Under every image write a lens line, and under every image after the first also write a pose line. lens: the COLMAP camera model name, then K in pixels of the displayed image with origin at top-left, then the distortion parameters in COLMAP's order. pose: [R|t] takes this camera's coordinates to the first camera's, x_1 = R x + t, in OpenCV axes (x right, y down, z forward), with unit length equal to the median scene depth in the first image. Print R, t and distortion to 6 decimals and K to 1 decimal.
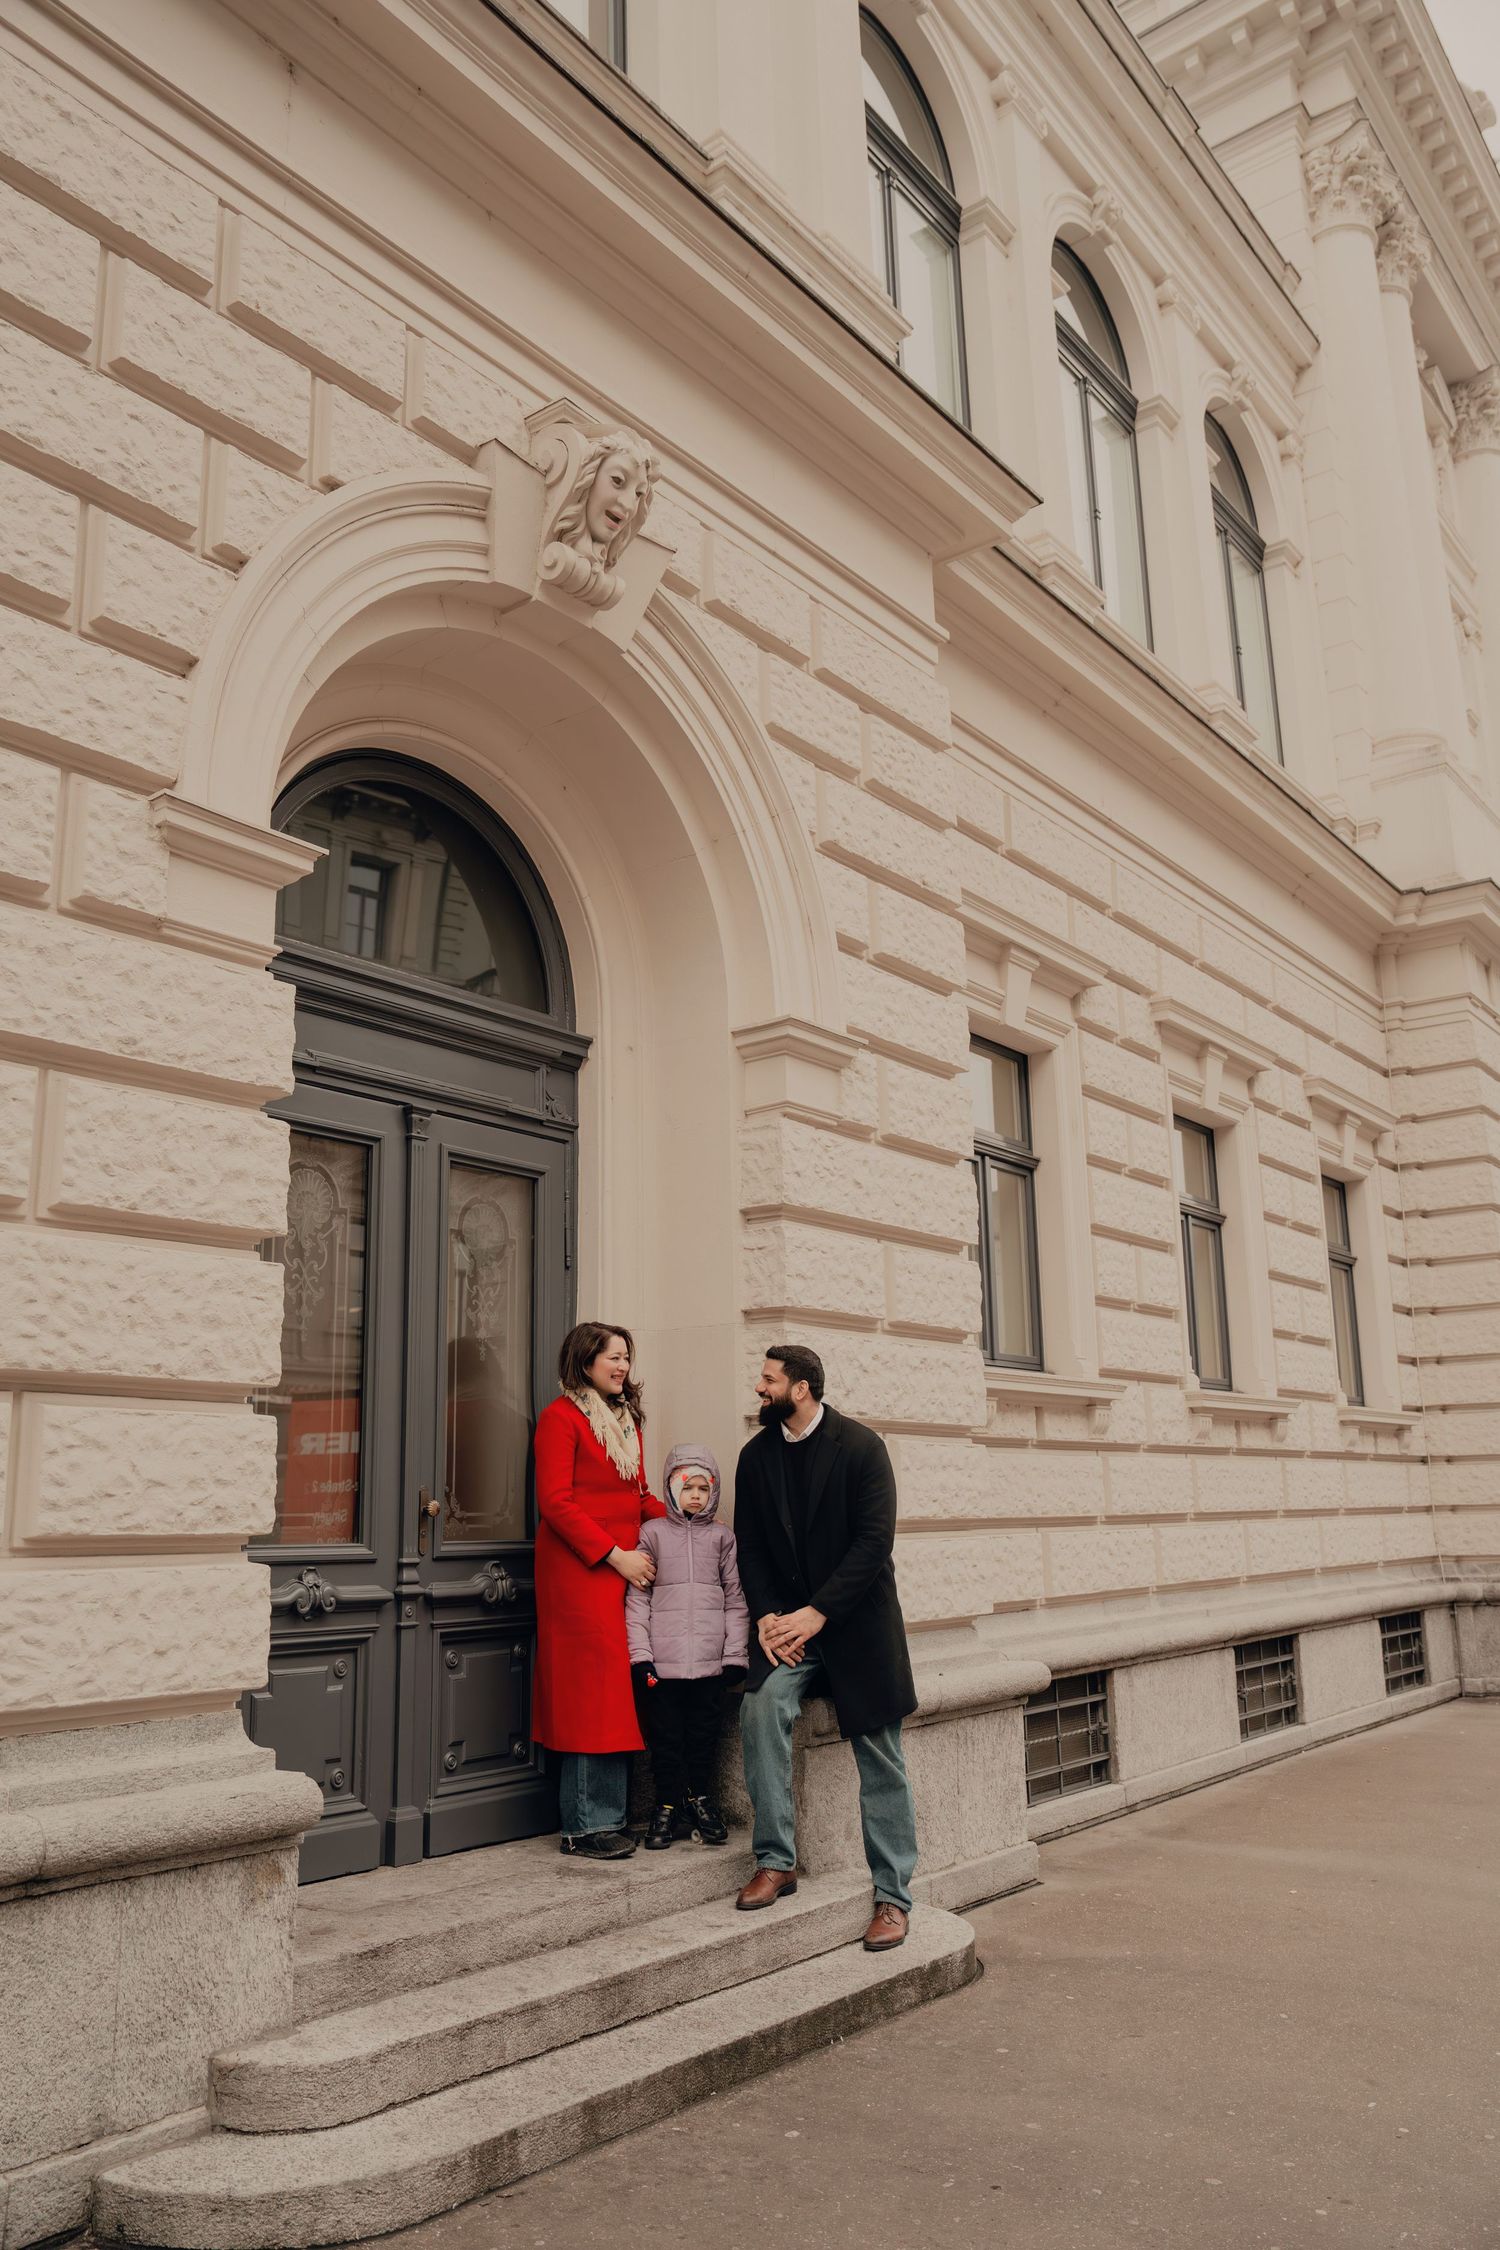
lens RADIAL K [[1774.6, 0, 760.5], [0, 1774.6, 1122.7], [0, 0, 1]] dist [-0.089838, 0.089541]
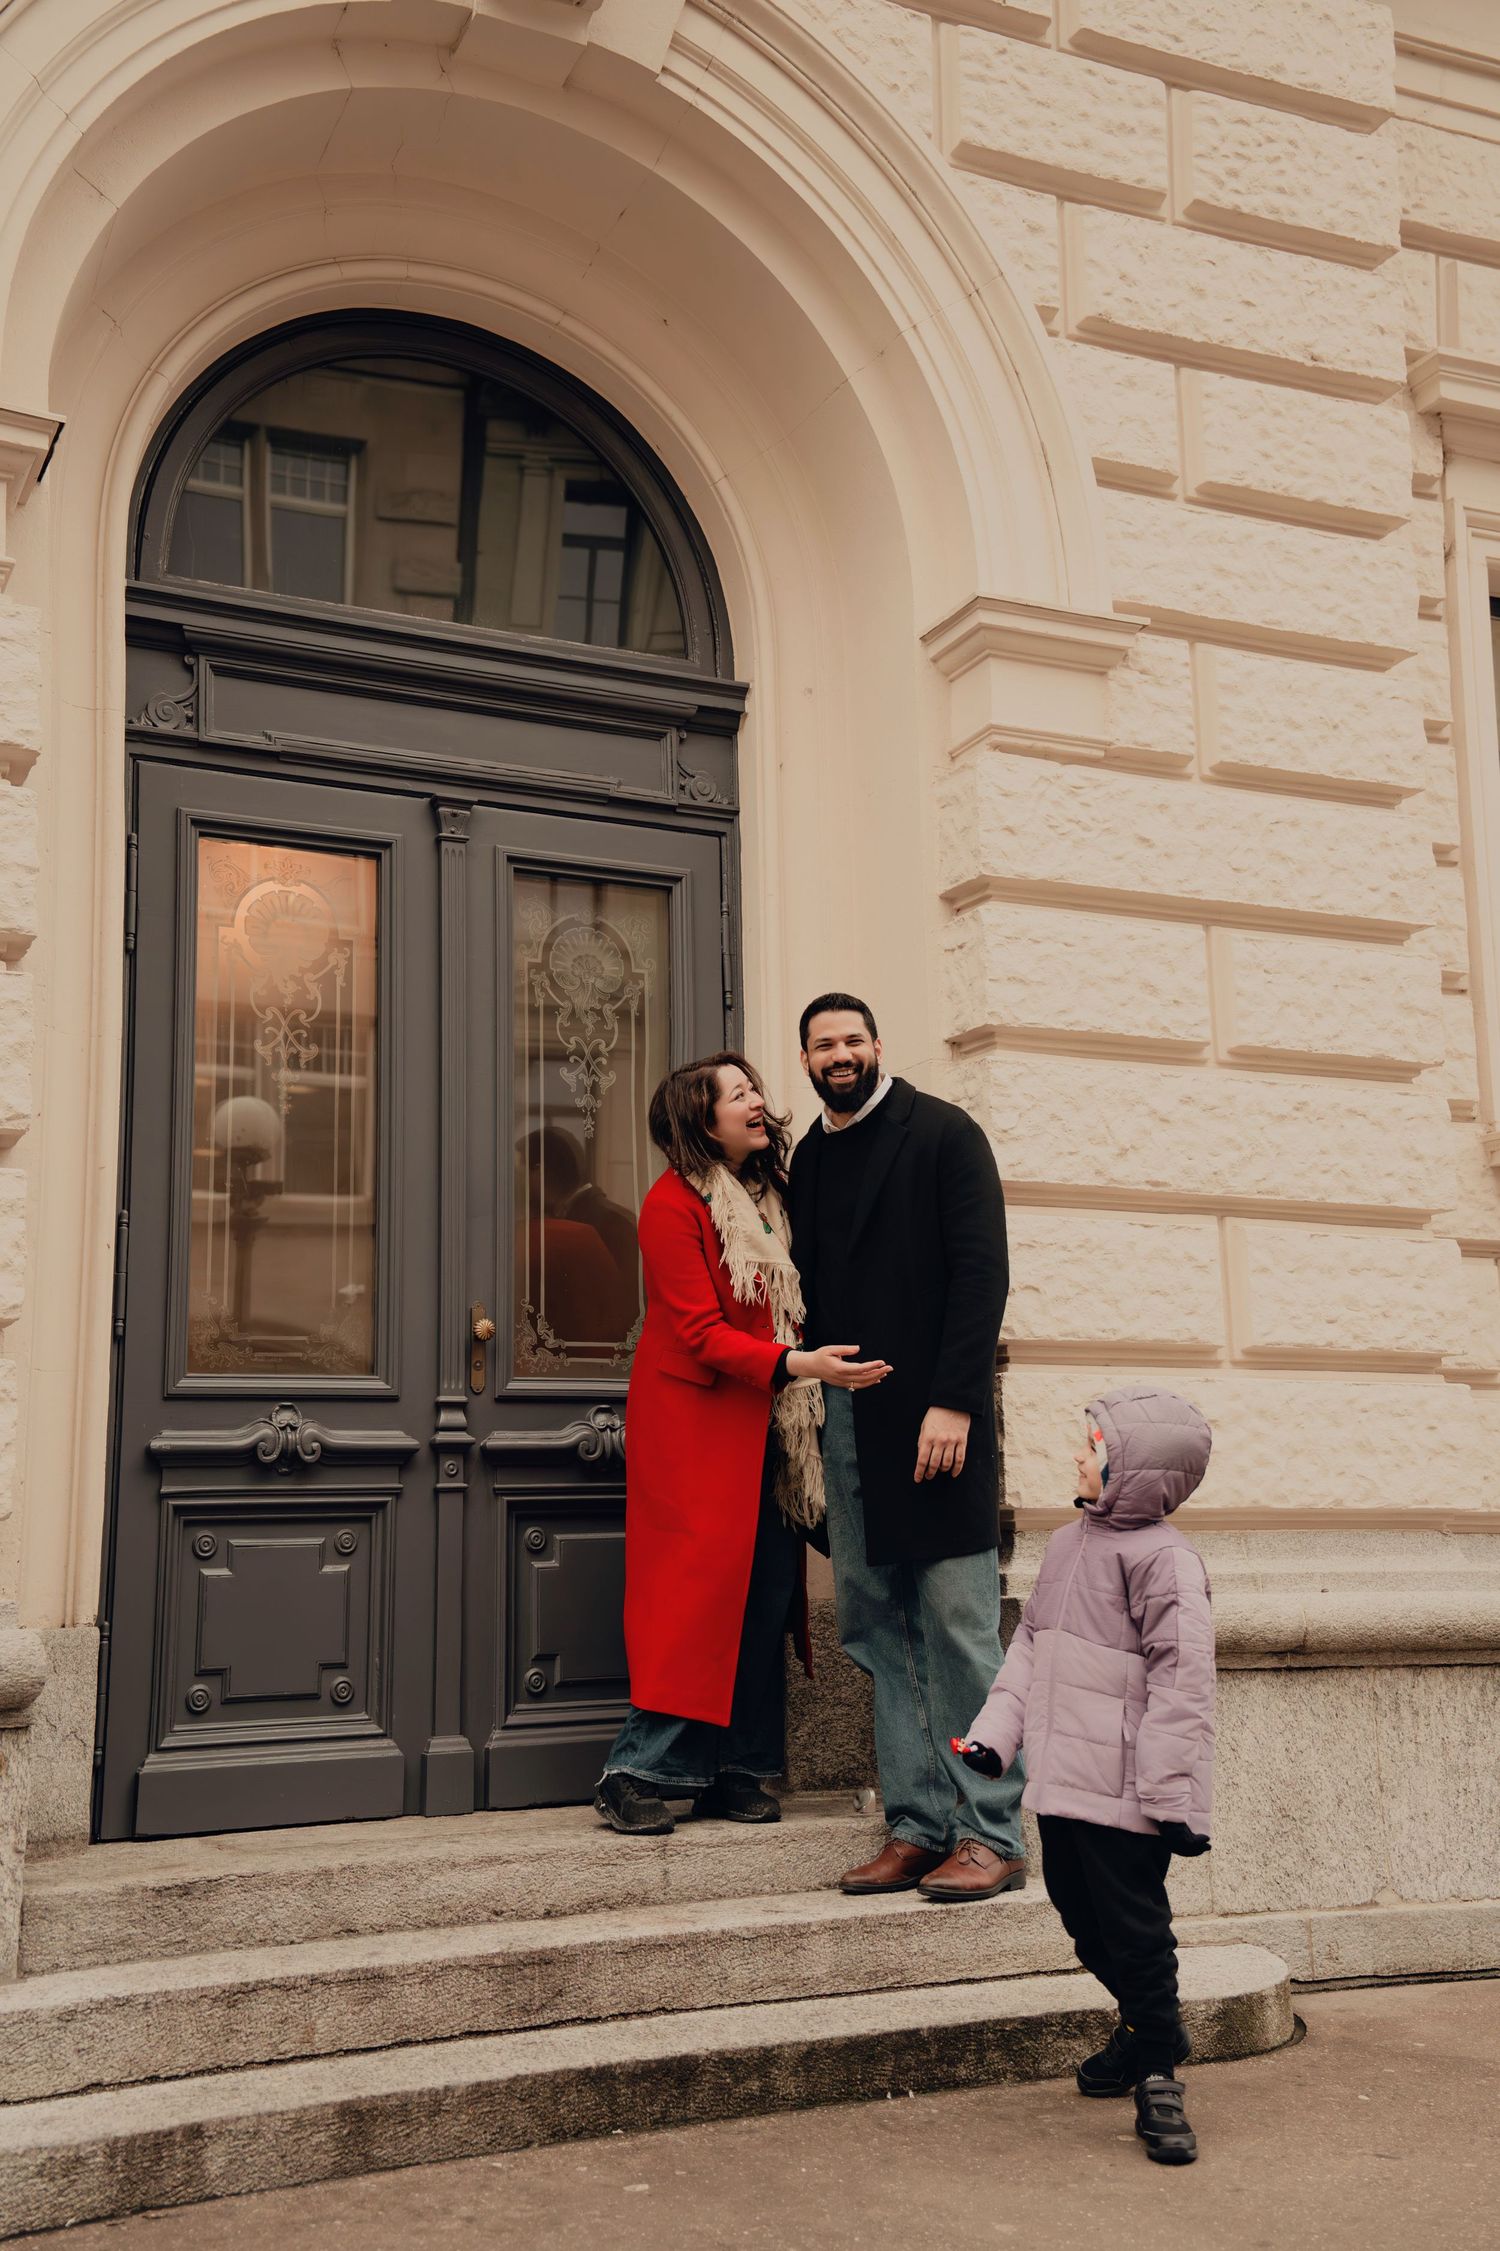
lens RADIAL K [[2446.0, 0, 765.4], [0, 2446.0, 1115.0], [0, 0, 1]] dist [0.248153, 0.000000]
pose [[0.891380, -0.085184, -0.445180, 0.317805], [0.103513, 0.994483, 0.016970, 0.102107], [0.441279, -0.061209, 0.895280, 0.111754]]
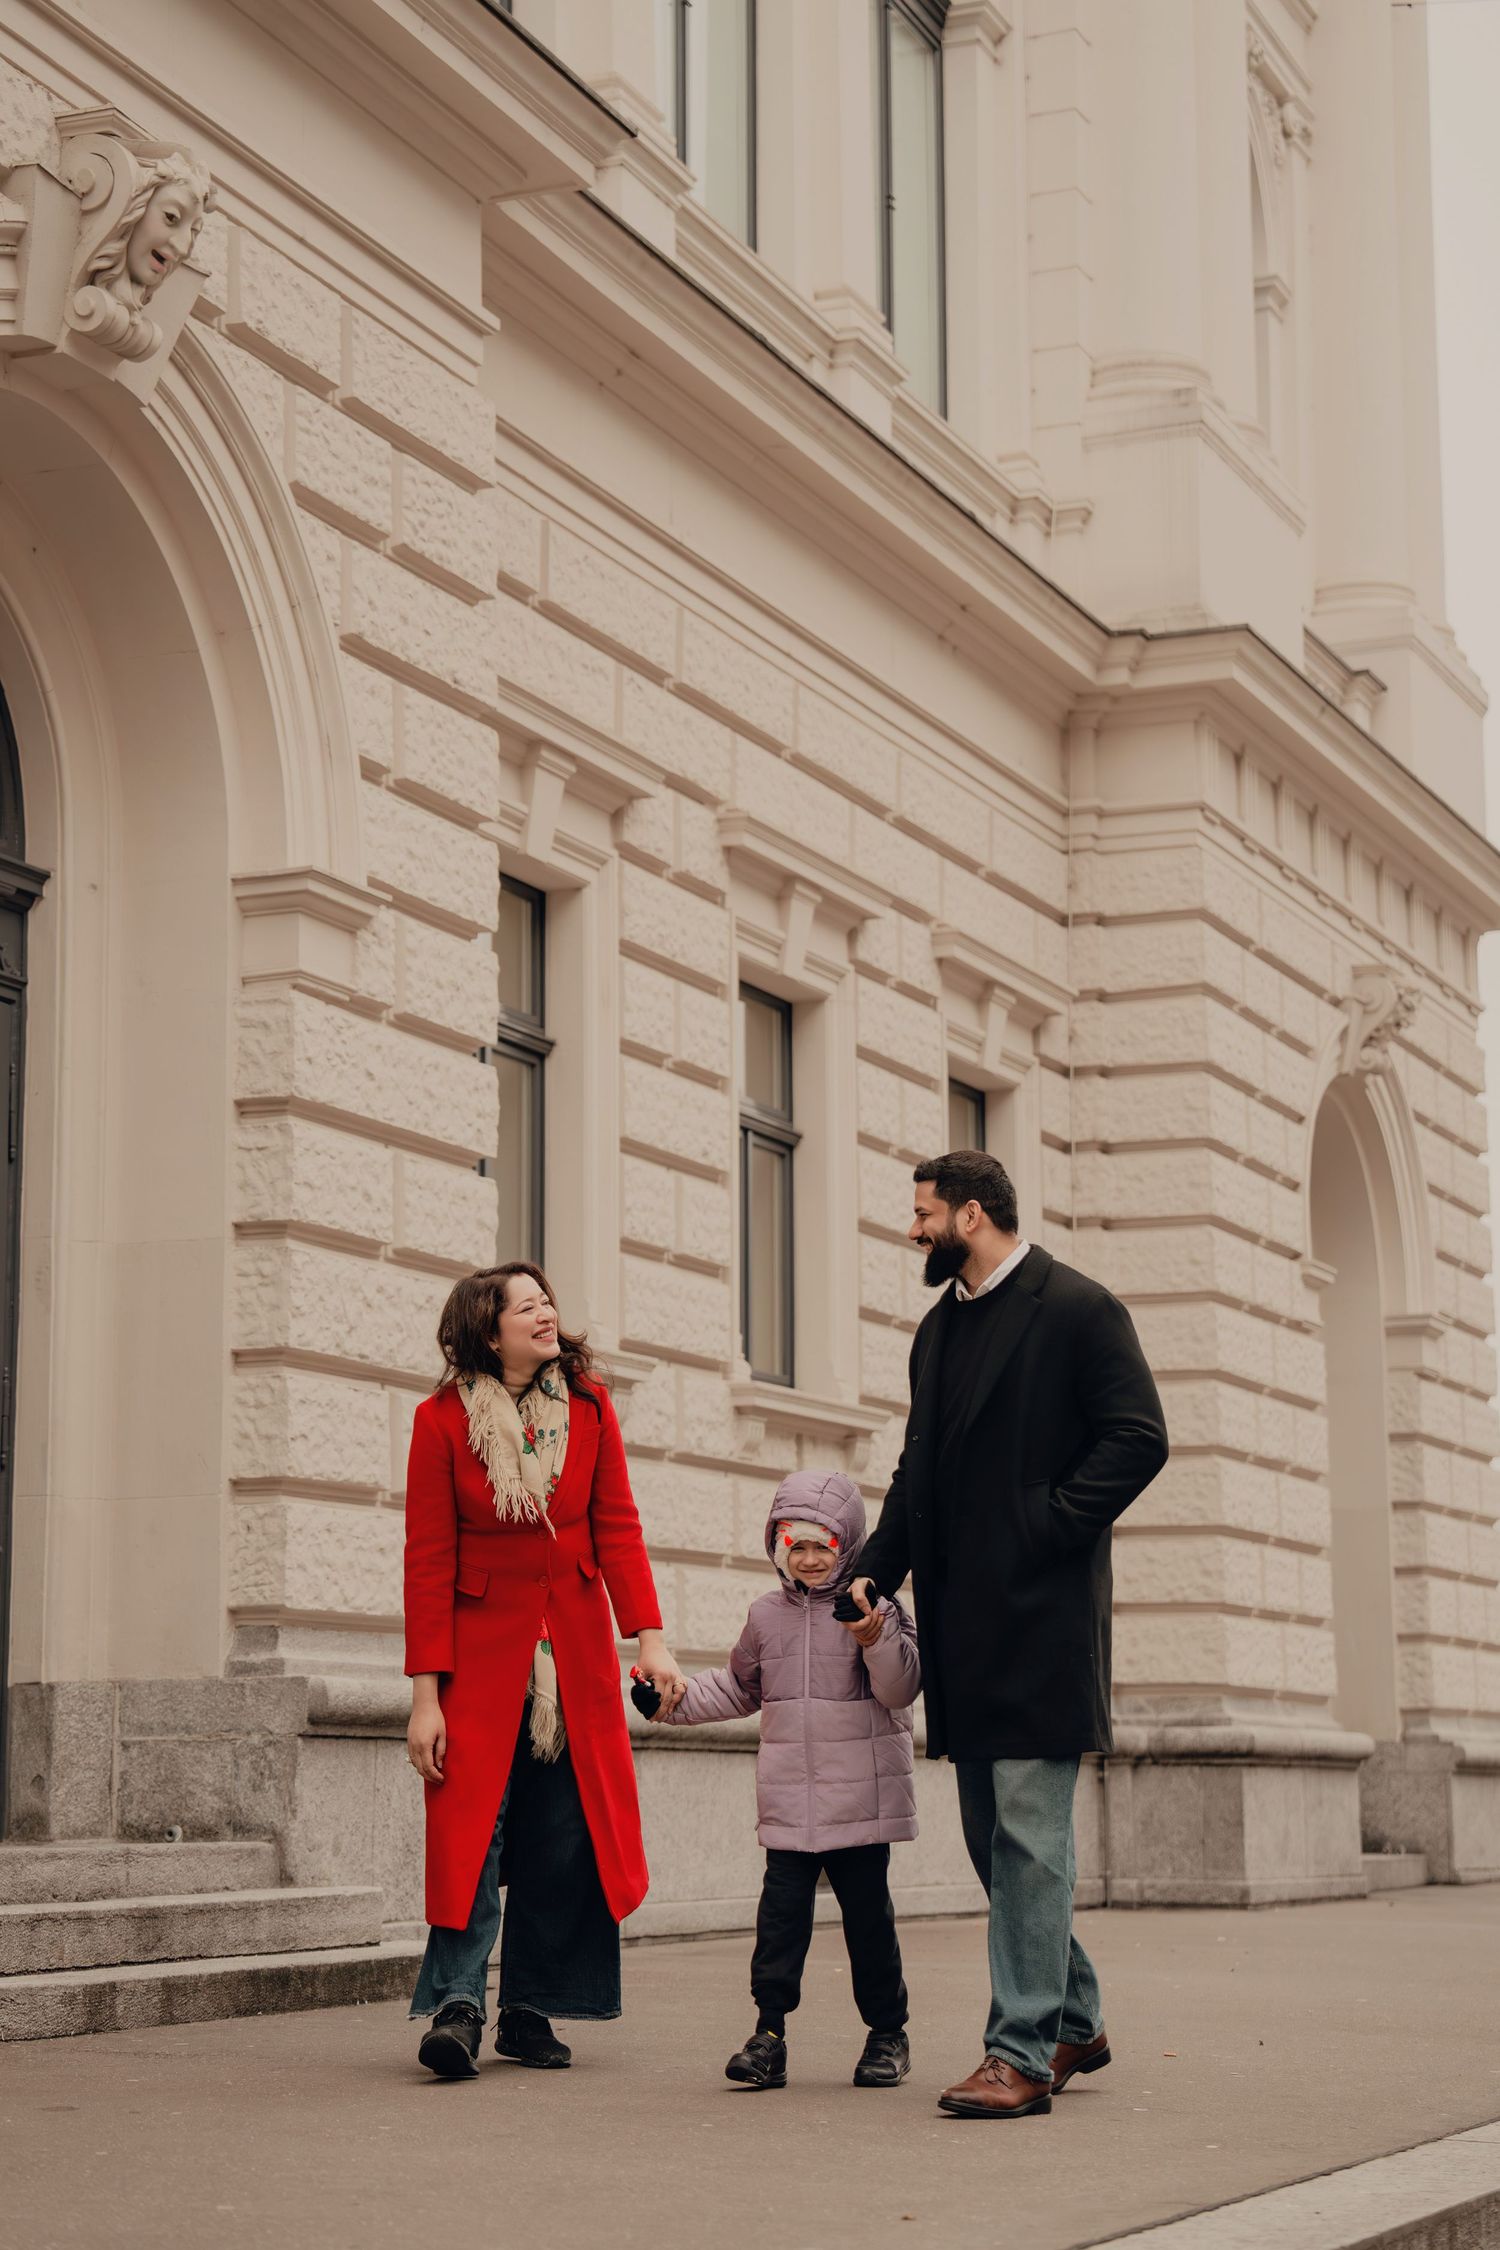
lens RADIAL K [[4323.3, 0, 716.4], [0, 4323.3, 1112.0], [0, 0, 1]] dist [0.298972, 0.000000]
pose [[0.968793, 0.055004, 0.241691, -0.259103], [-0.069193, 0.996319, 0.050610, -0.057409], [-0.238017, -0.065754, 0.969033, -0.914945]]
